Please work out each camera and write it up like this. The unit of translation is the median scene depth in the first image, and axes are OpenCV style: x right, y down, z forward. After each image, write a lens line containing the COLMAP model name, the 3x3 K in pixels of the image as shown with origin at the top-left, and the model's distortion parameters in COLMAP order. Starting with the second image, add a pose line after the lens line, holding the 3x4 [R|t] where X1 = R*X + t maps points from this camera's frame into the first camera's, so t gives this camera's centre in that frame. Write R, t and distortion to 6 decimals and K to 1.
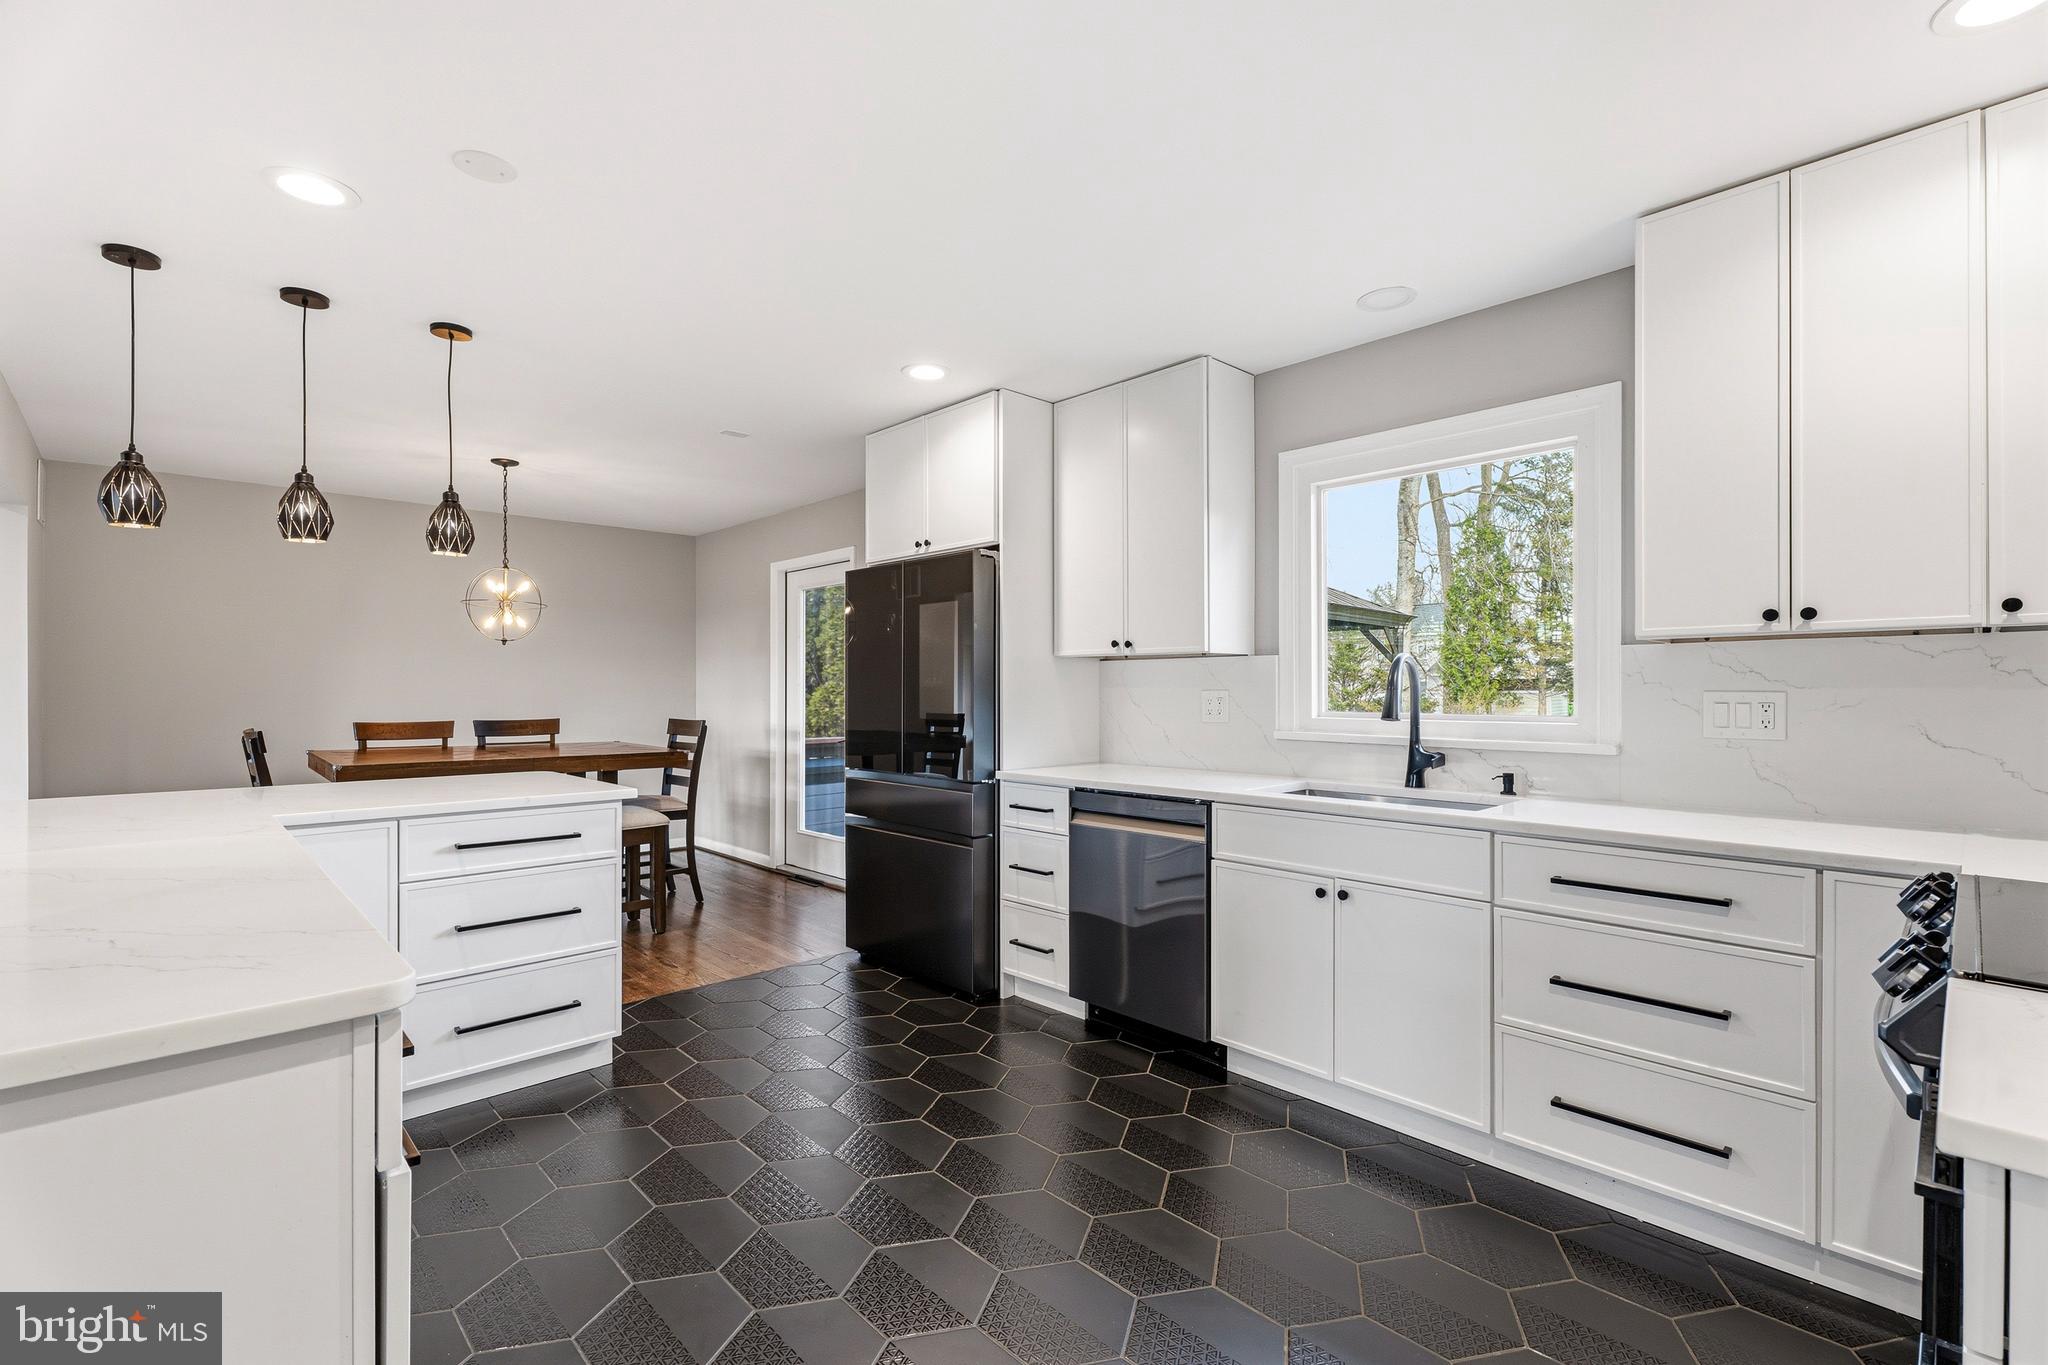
lens RADIAL K [[926.5, 0, 1018.5], [0, 926.5, 686.4], [0, 0, 1]] dist [0.001393, -0.000513]
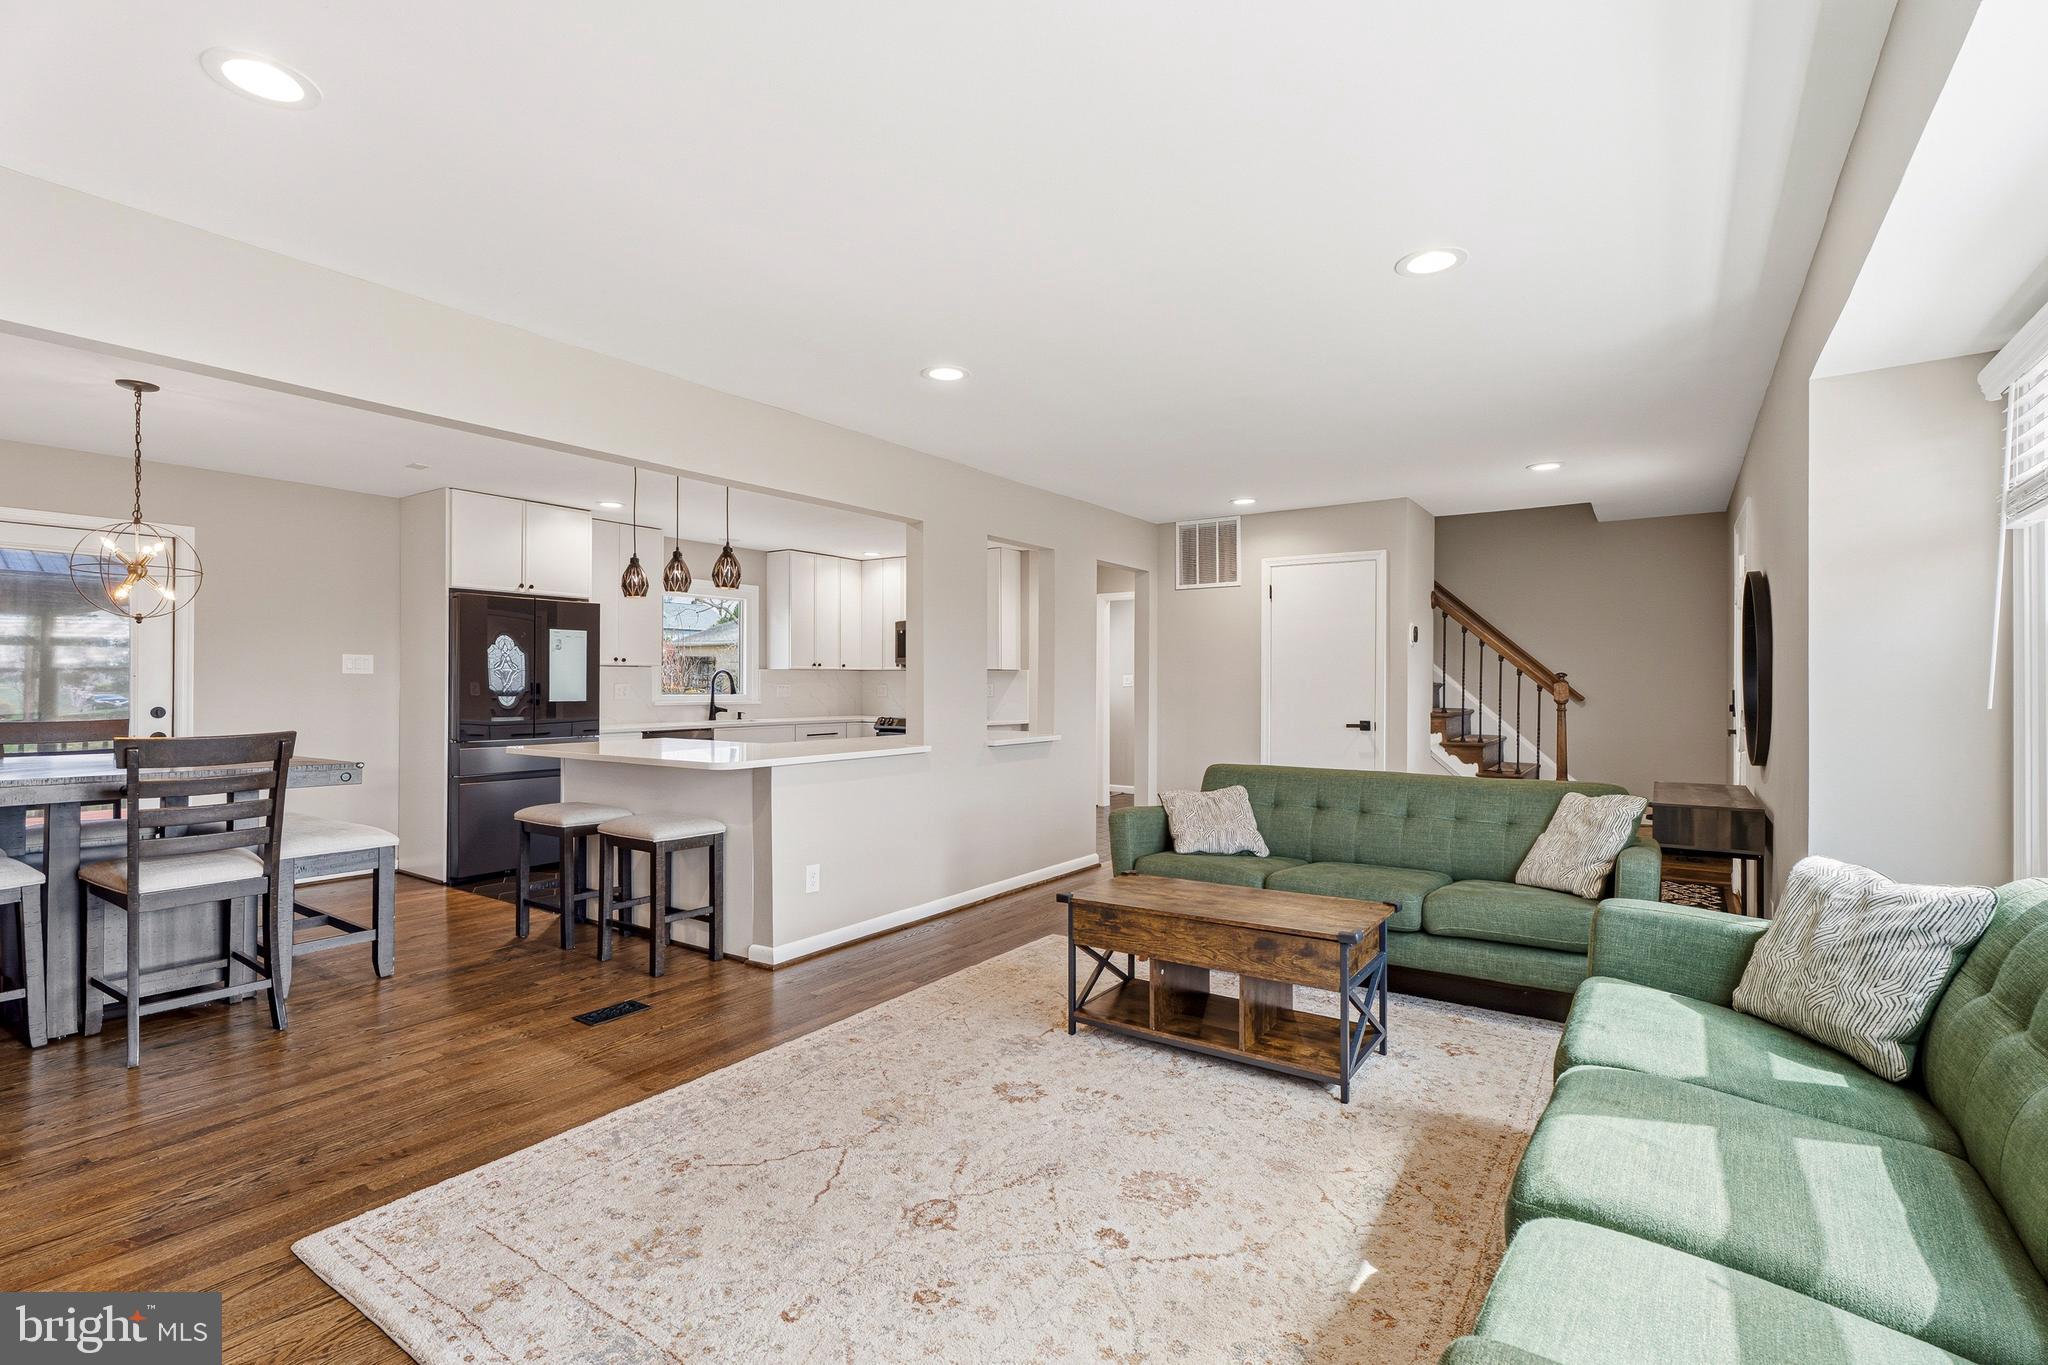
lens RADIAL K [[926.5, 0, 1018.5], [0, 926.5, 686.4], [0, 0, 1]] dist [0.001393, -0.000513]
pose [[-0.199557, 0.001770, 0.979885, -1.926528], [-0.002743, 0.999993, -0.002365, 0.012653], [-0.979882, -0.003160, -0.199551, 0.566274]]
